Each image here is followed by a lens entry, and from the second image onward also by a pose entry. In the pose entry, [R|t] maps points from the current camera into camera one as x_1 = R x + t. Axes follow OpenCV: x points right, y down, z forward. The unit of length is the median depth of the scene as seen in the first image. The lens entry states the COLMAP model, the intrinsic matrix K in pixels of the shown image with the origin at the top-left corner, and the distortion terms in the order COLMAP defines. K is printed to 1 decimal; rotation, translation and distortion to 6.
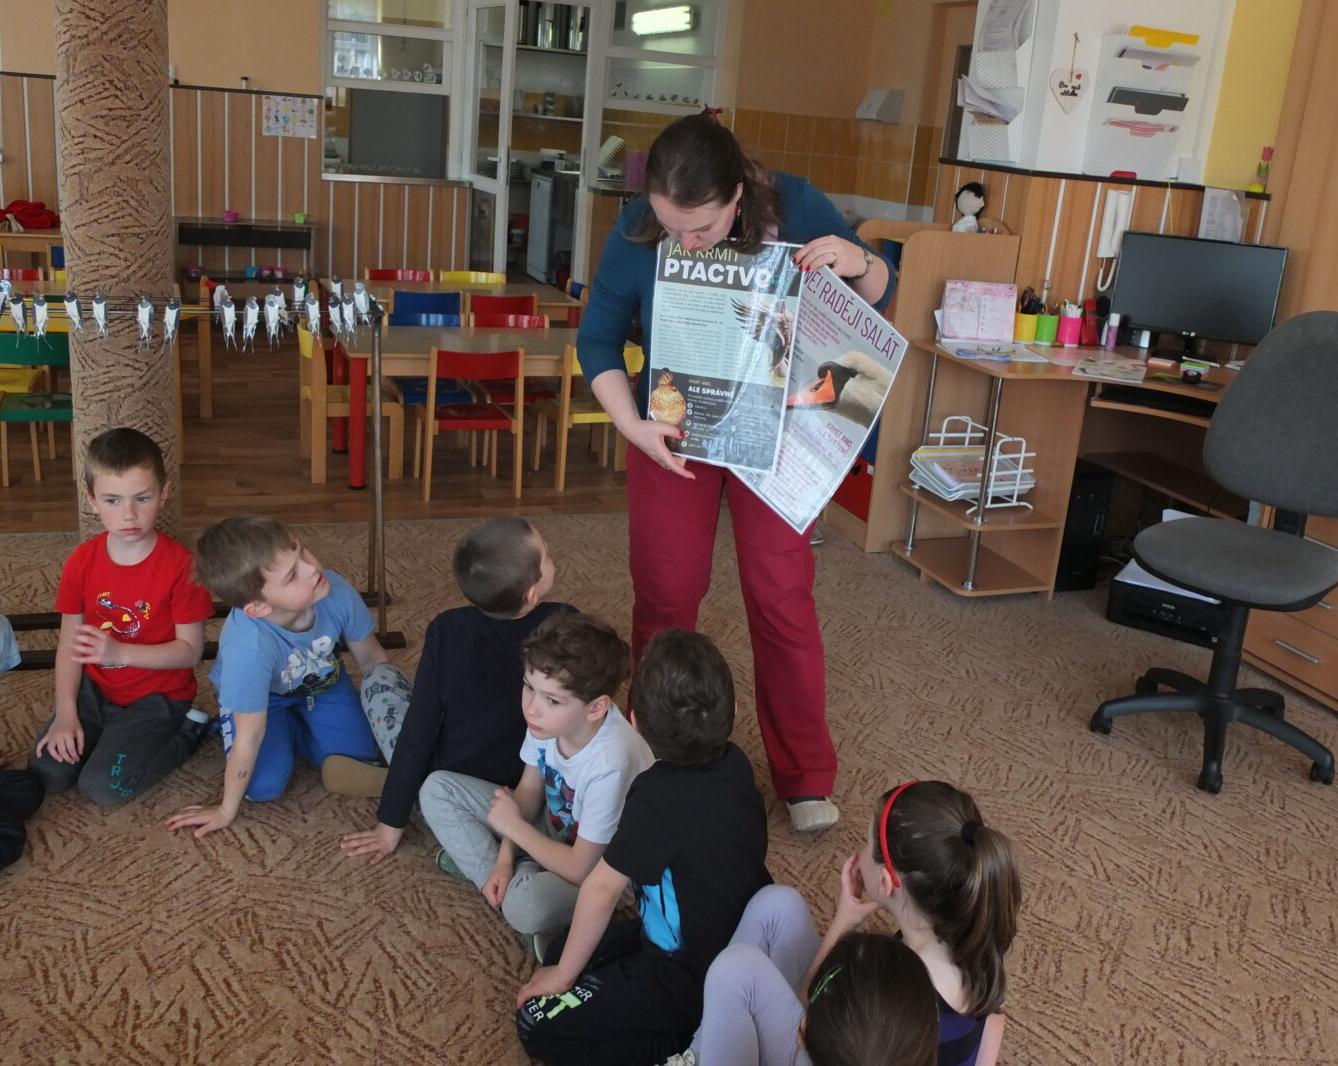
lens RADIAL K [[1301.4, 0, 669.0], [0, 1301.4, 533.0], [0, 0, 1]] dist [-0.049913, 0.009526]
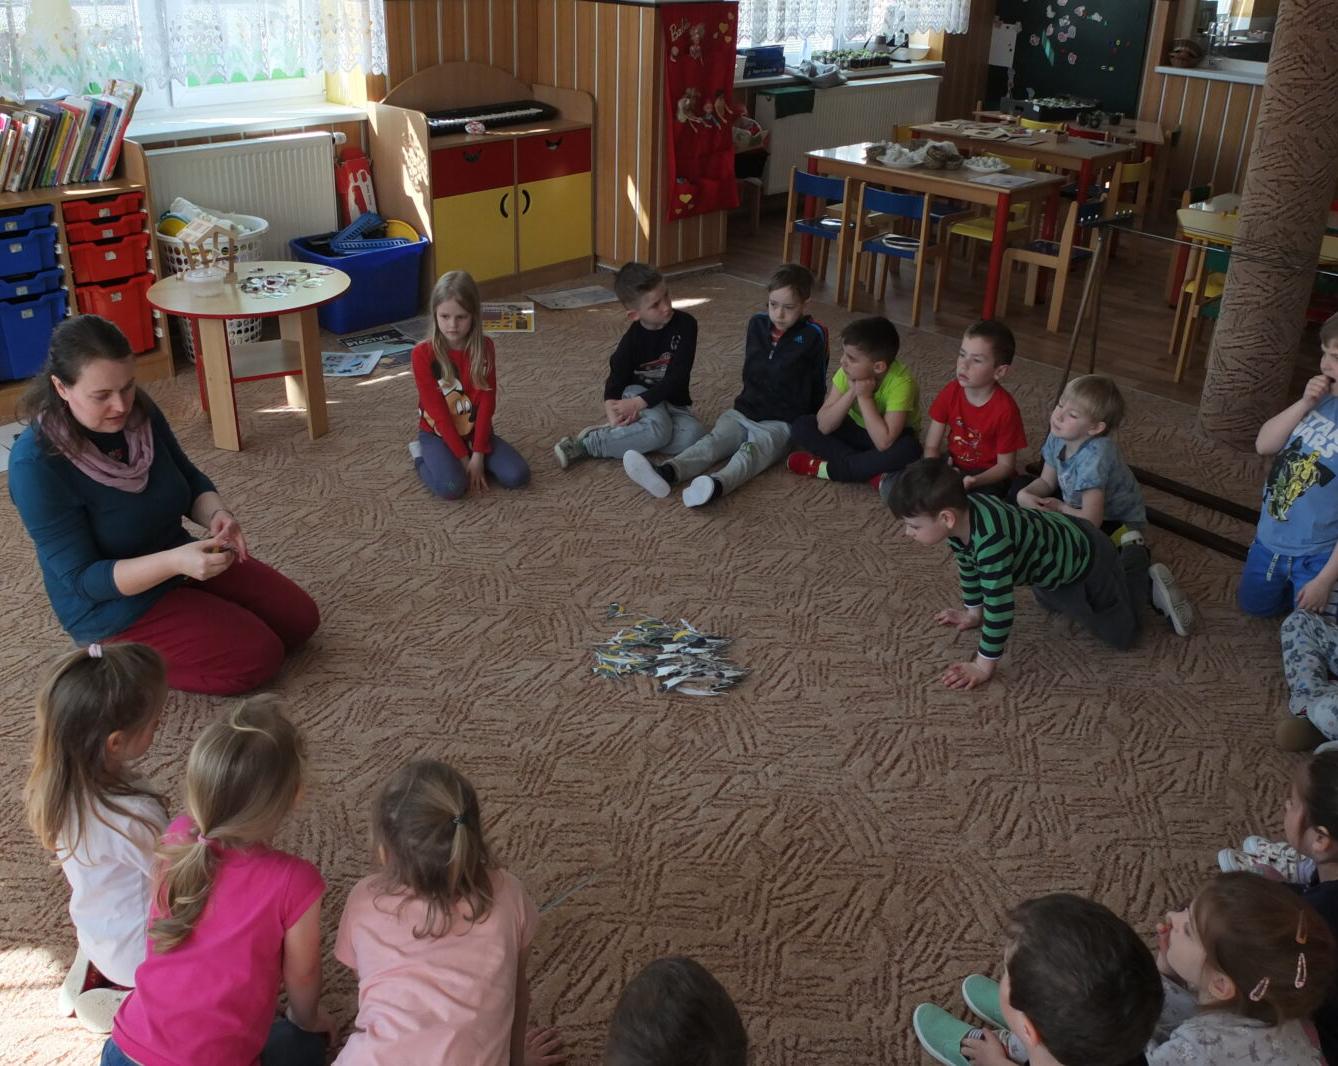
lens RADIAL K [[1319.4, 0, 669.0], [0, 1319.4, 533.0], [0, 0, 1]] dist [-0.016122, -0.002580]
pose [[0.487585, 0.327138, -0.809470, 0.418227], [-0.251744, 0.940448, 0.228433, -0.055329], [0.835994, 0.092399, 0.540903, -0.136931]]
